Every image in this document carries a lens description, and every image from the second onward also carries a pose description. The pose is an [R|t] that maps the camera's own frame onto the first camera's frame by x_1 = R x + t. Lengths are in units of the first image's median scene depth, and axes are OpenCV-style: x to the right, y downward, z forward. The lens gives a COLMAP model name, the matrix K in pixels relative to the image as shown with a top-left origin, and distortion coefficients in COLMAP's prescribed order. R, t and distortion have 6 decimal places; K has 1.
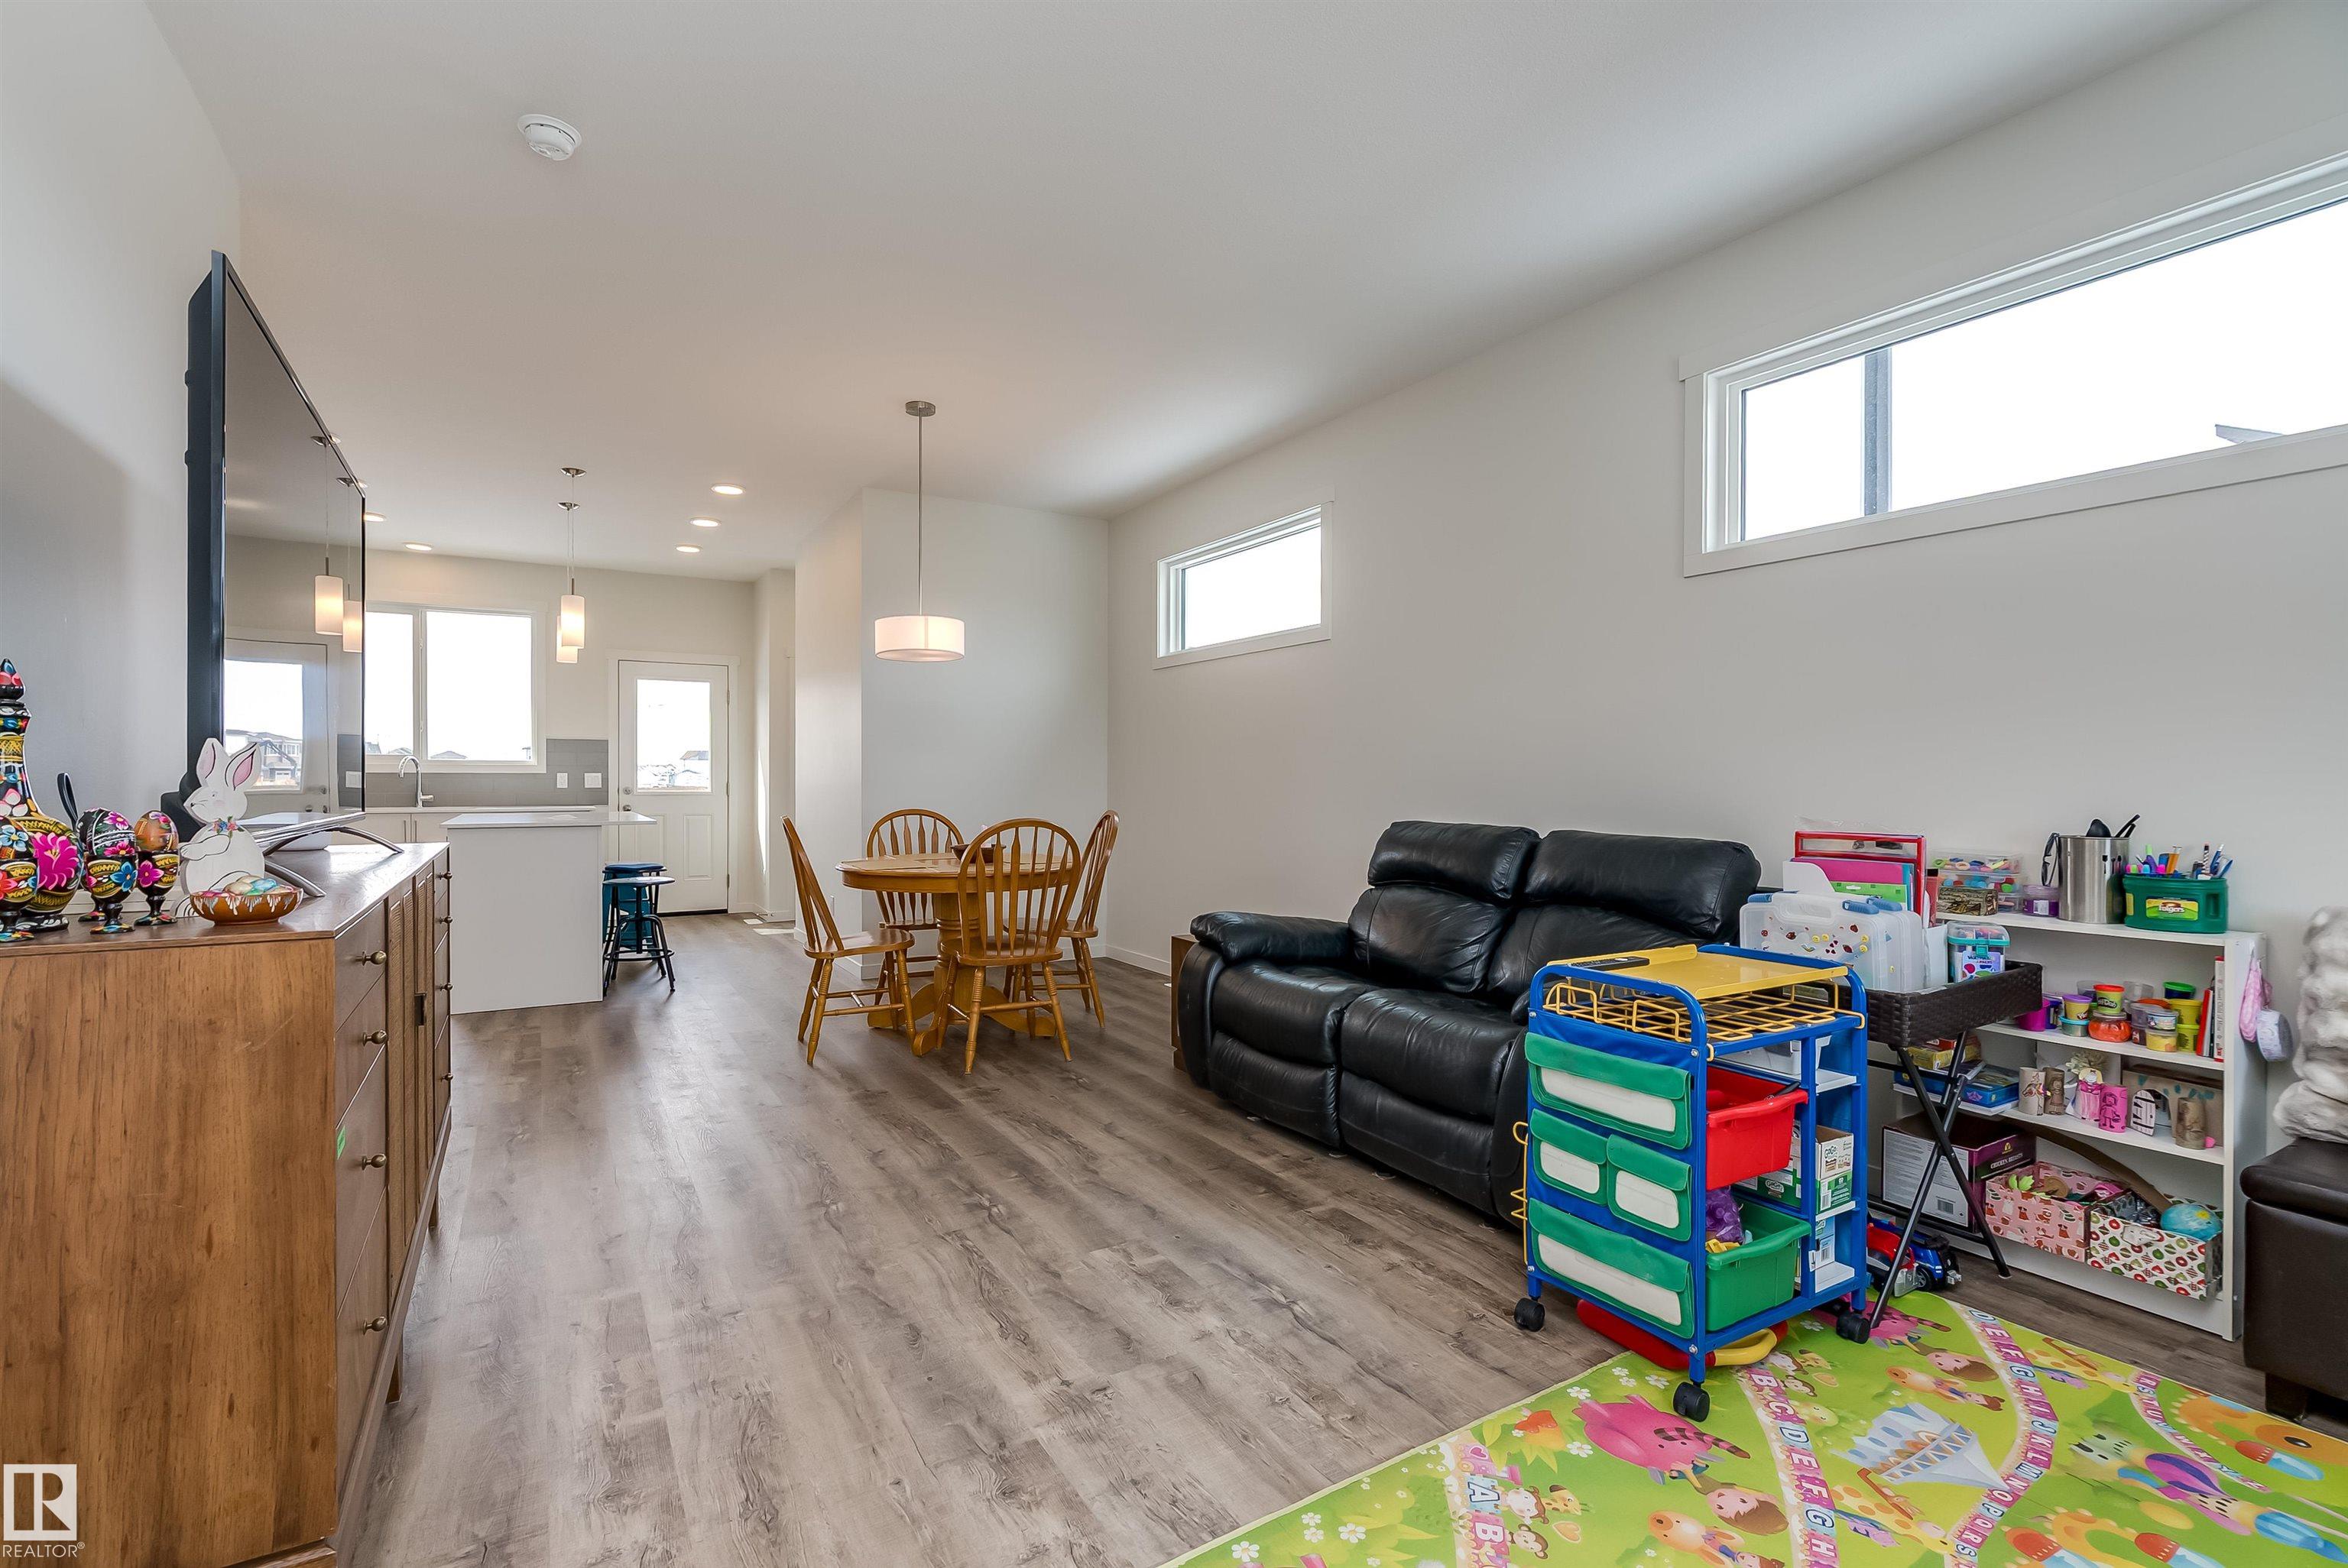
lens RADIAL K [[1048.1, 0, 1155.1], [0, 1048.1, 791.5], [0, 0, 1]] dist [-0.012249, 0.005621]
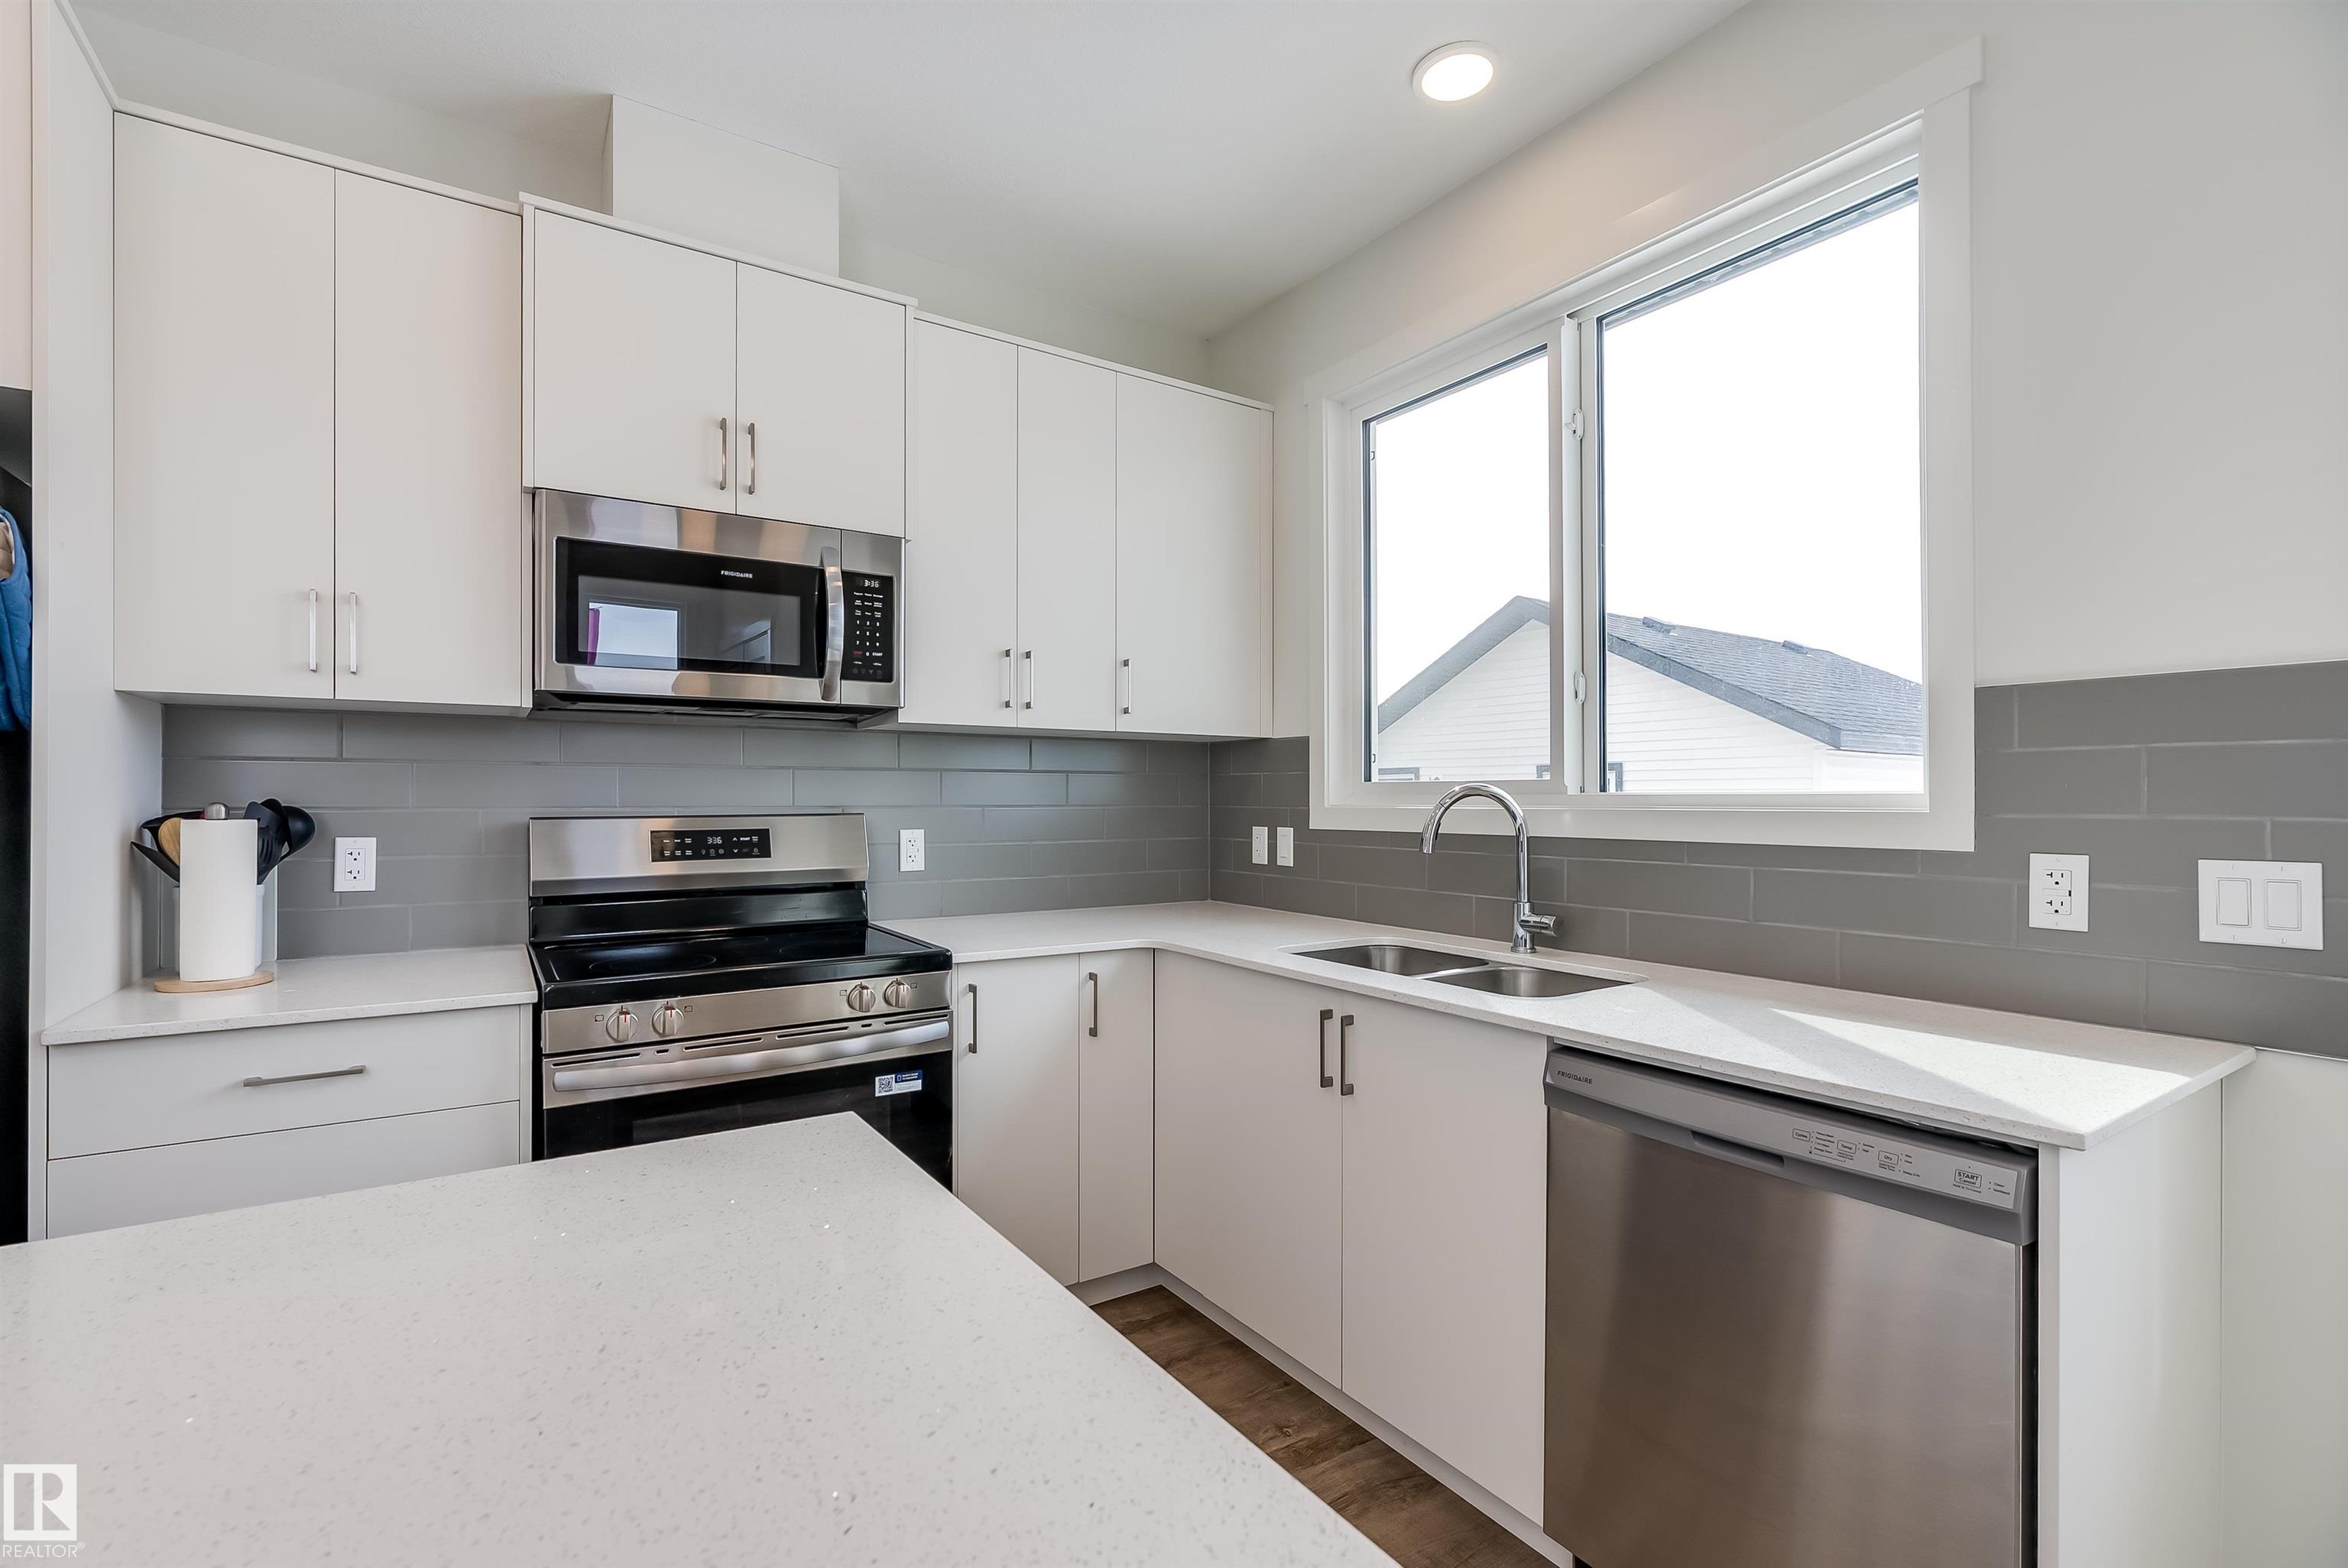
lens RADIAL K [[1048.1, 0, 1145.5], [0, 1048.1, 792.4], [0, 0, 1]] dist [-0.012249, 0.005621]
pose [[0.038162, -0.009165, -0.999230, -1.023487], [-0.012408, 0.999877, -0.009645, -0.068732], [0.999195, 0.012766, 0.038043, 2.225438]]
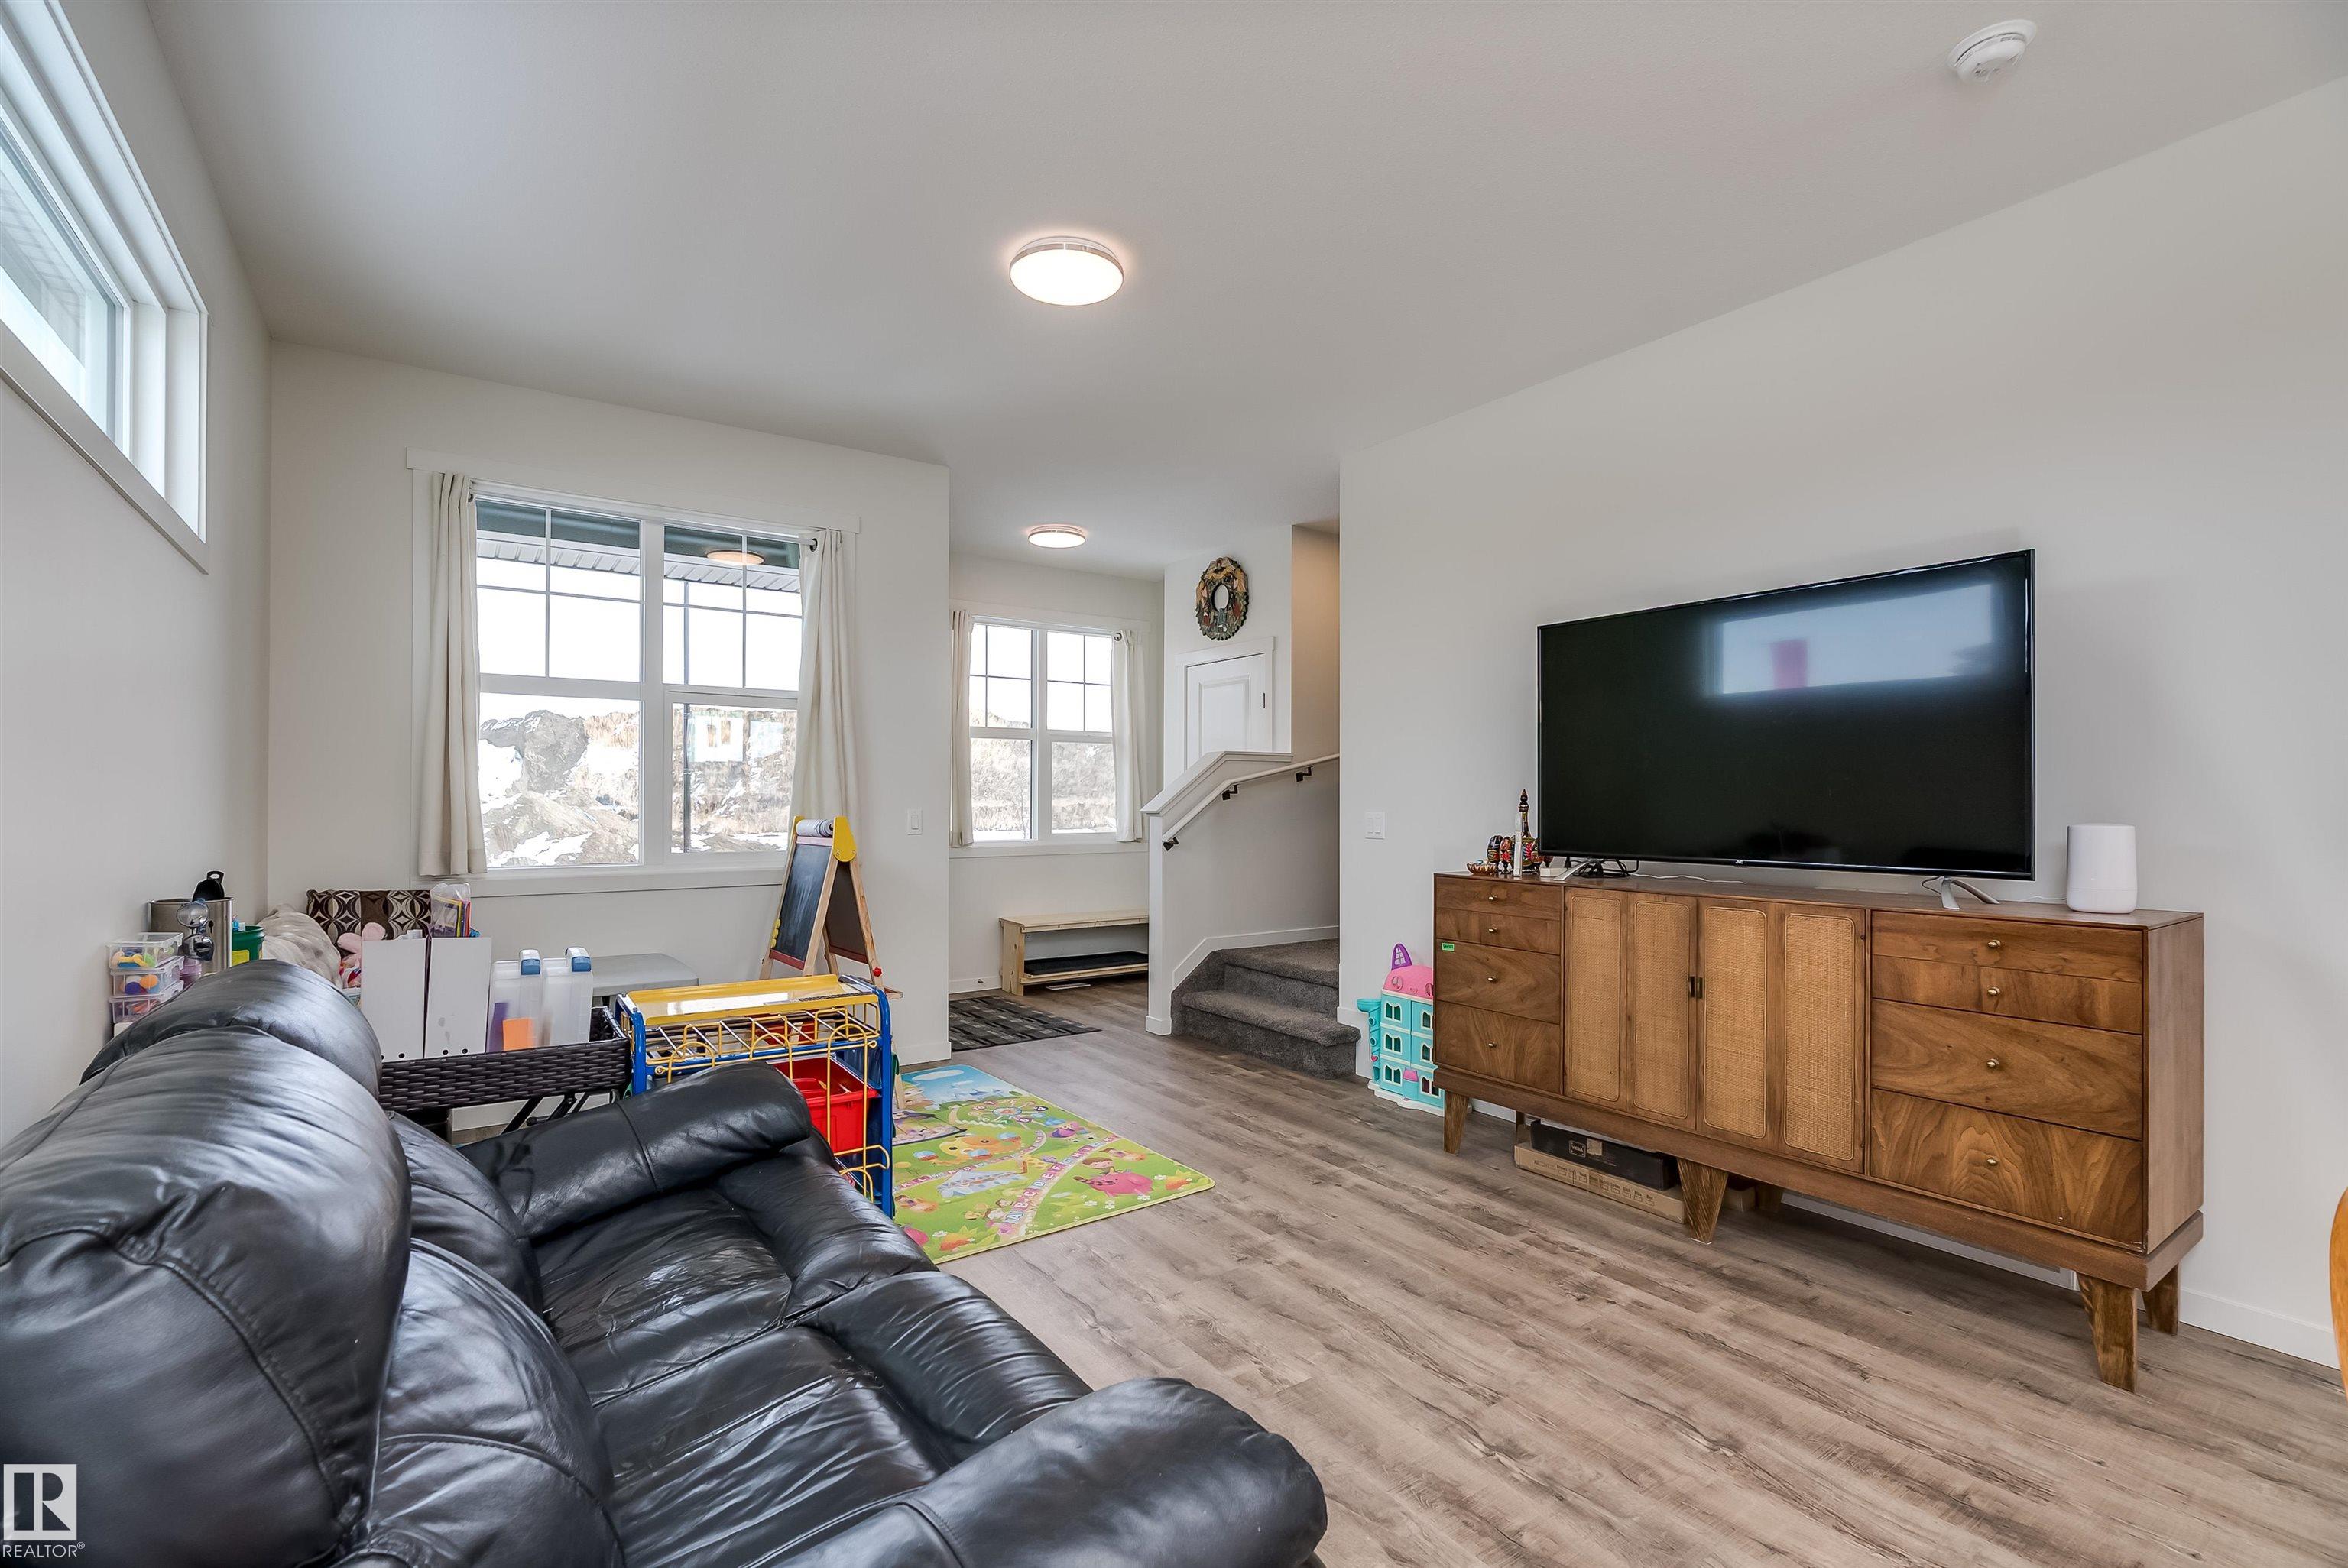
lens RADIAL K [[1048.1, 0, 1145.6], [0, 1048.1, 787.6], [0, 0, 1]] dist [-0.012249, 0.005621]
pose [[-0.997930, -0.007166, -0.063906, 0.112302], [-0.006890, 0.999966, -0.004540, -0.041026], [0.063936, -0.004090, -0.997946, 1.550050]]
